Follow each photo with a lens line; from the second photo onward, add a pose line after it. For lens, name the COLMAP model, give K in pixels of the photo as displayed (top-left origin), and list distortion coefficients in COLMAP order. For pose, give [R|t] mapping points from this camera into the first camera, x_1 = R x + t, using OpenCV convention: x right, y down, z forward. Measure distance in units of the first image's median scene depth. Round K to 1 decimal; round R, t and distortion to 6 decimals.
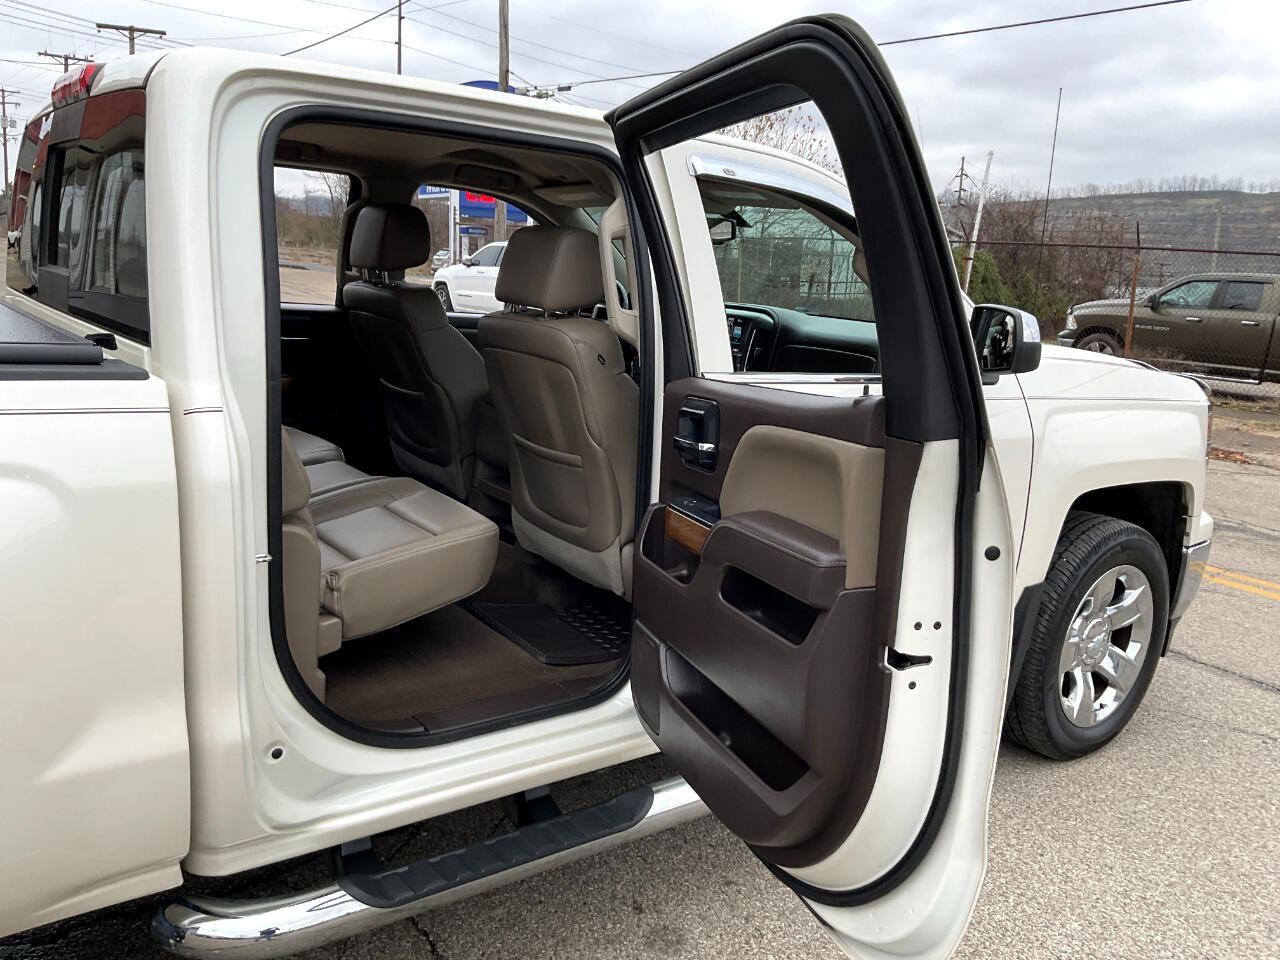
lens RADIAL K [[1055.9, 0, 643.1], [0, 1055.9, 484.7], [0, 0, 1]] dist [0.069492, -0.128614]
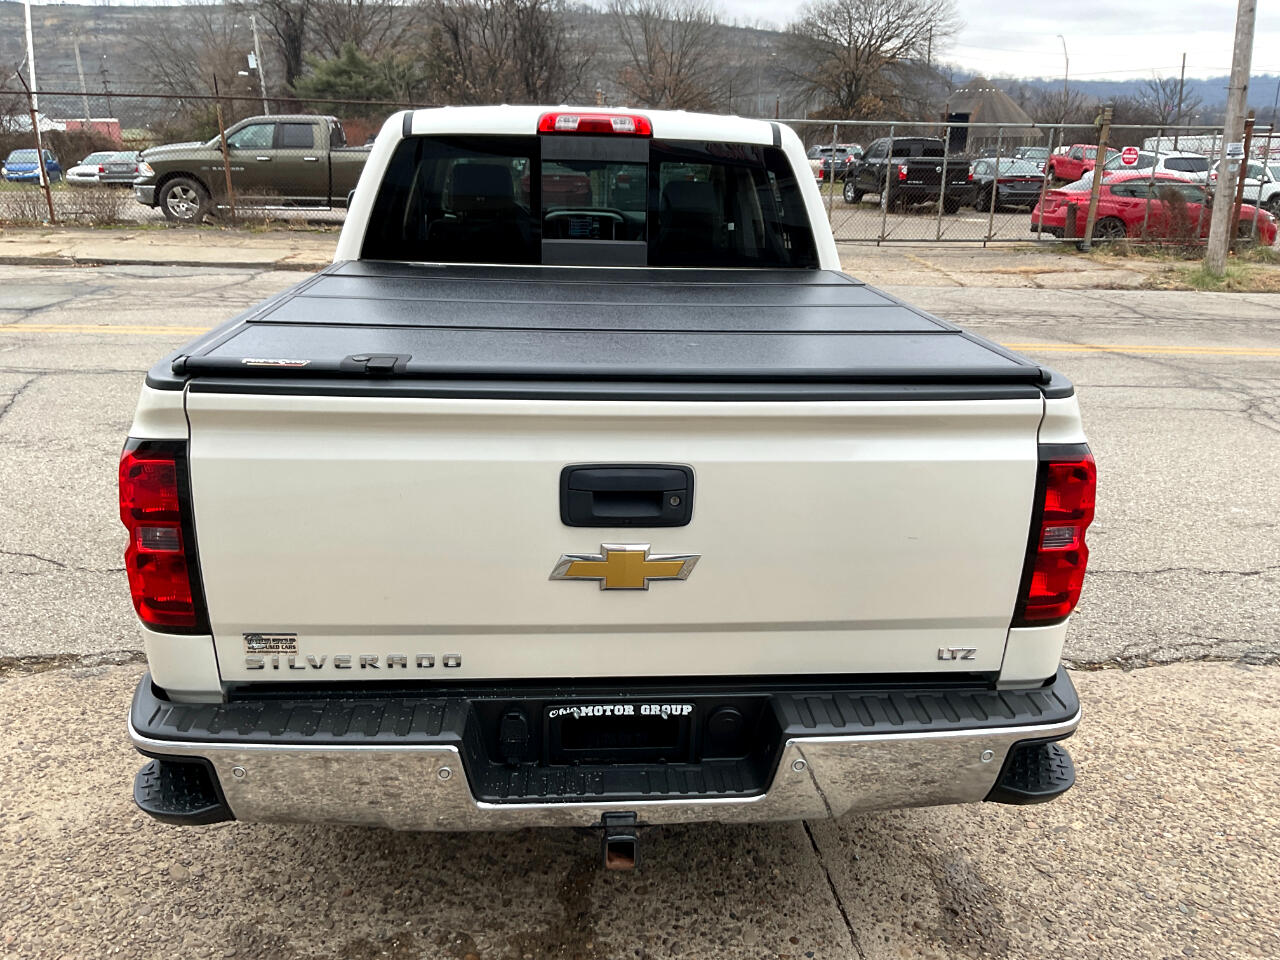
lens RADIAL K [[1063.7, 0, 648.3], [0, 1063.7, 477.7], [0, 0, 1]] dist [-0.004471, -0.008990]
pose [[0.543643, -0.308773, 0.780456, -1.383404], [0.185386, 0.951080, 0.247142, -0.179739], [-0.818587, 0.010329, 0.574290, 0.009441]]
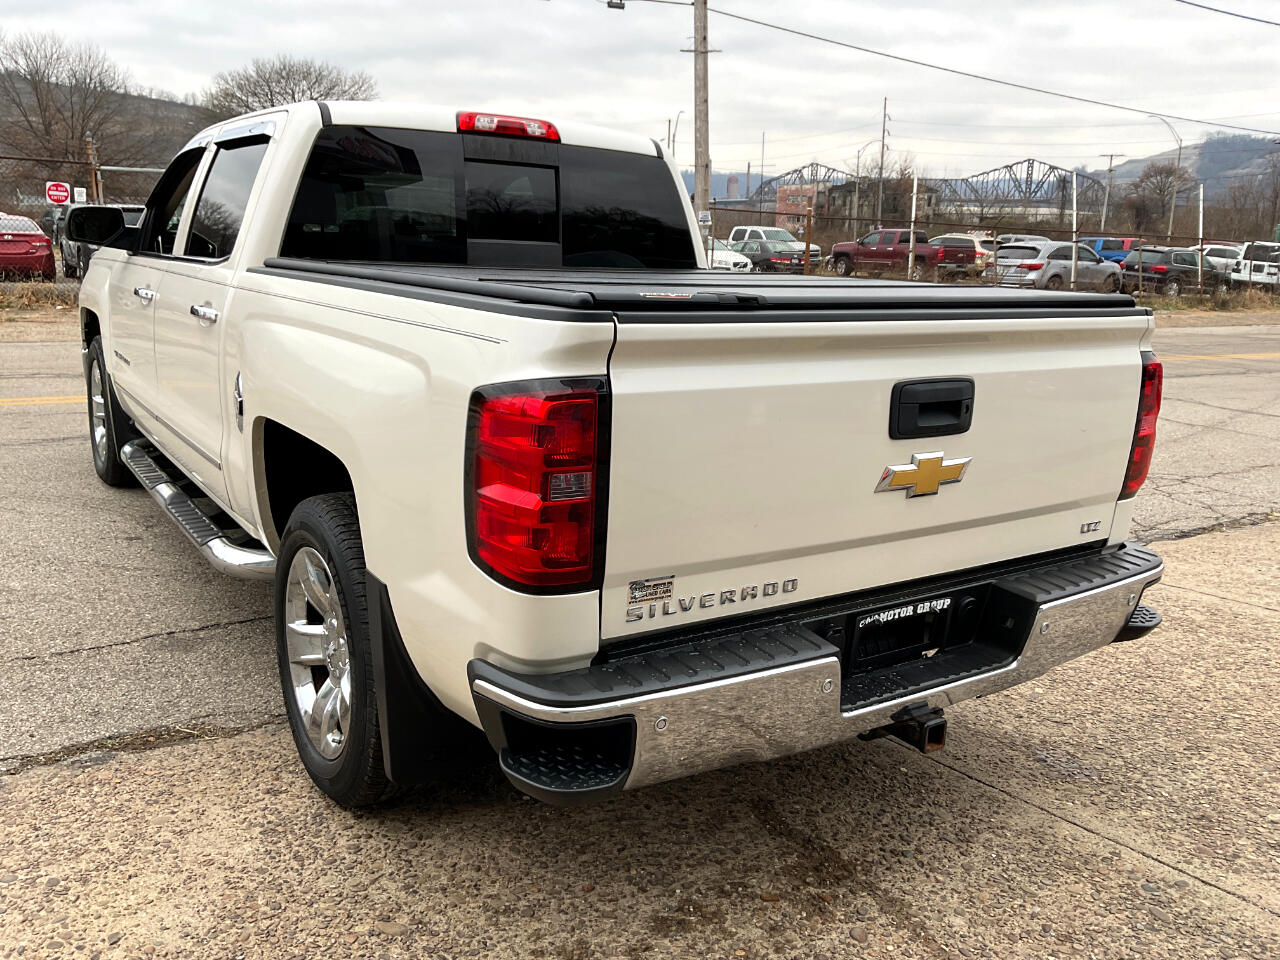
lens RADIAL K [[1055.9, 0, 643.1], [0, 1055.9, 484.7], [0, 0, 1]] dist [0.069492, -0.128614]
pose [[0.066960, -0.291533, 0.954214, -1.611558], [0.168164, 0.945977, 0.277216, -0.197440], [-0.983482, 0.141902, 0.112368, 0.506231]]
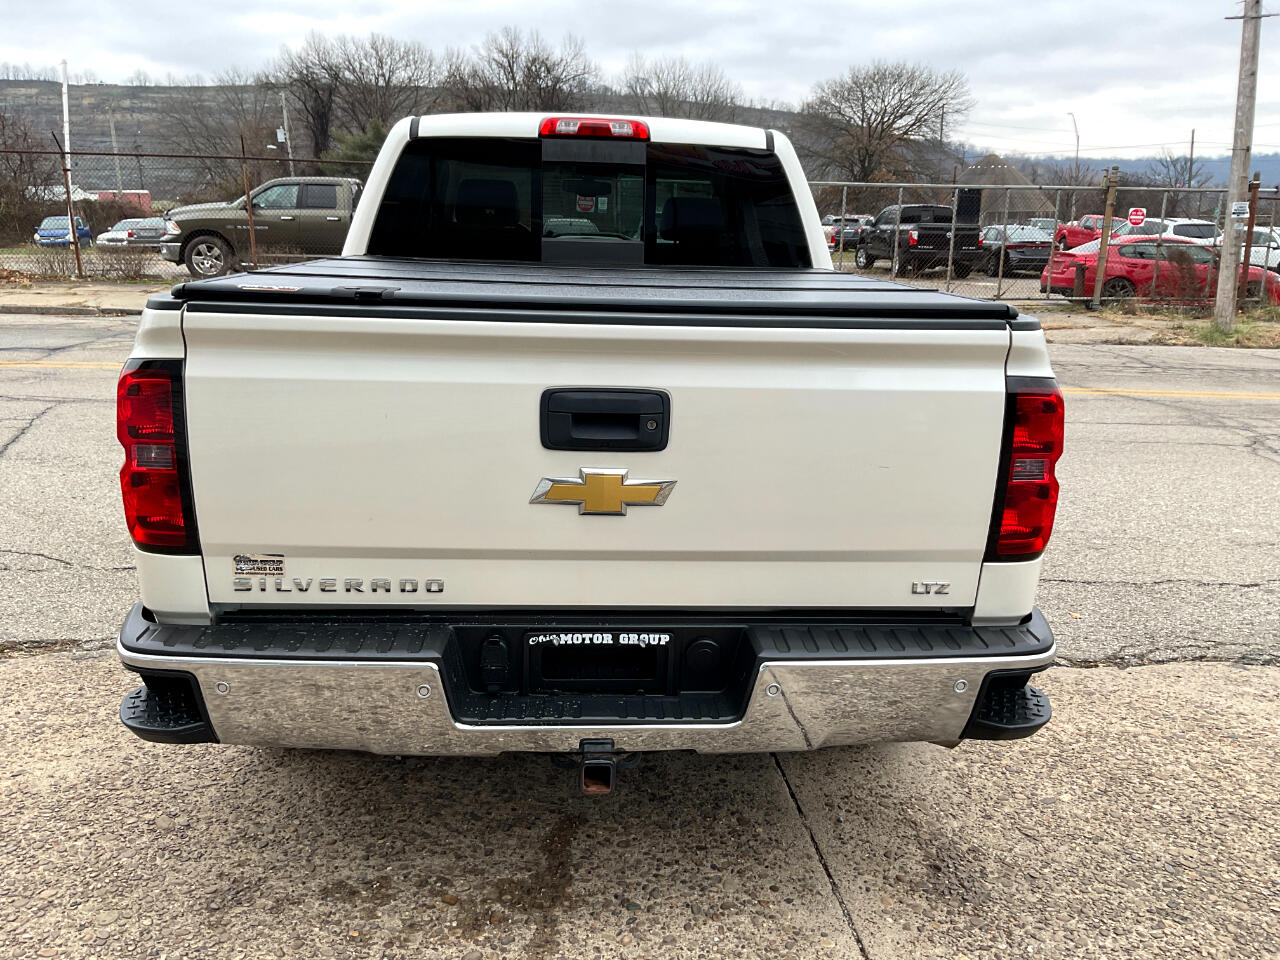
lens RADIAL K [[1062.1, 0, 649.1], [0, 1062.1, 476.9], [0, 0, 1]] dist [0.007164, -0.023921]
pose [[0.556944, -0.252424, 0.791262, -1.411375], [0.181567, 0.966657, 0.180578, -0.093671], [-0.810461, 0.043096, 0.584205, -0.019471]]
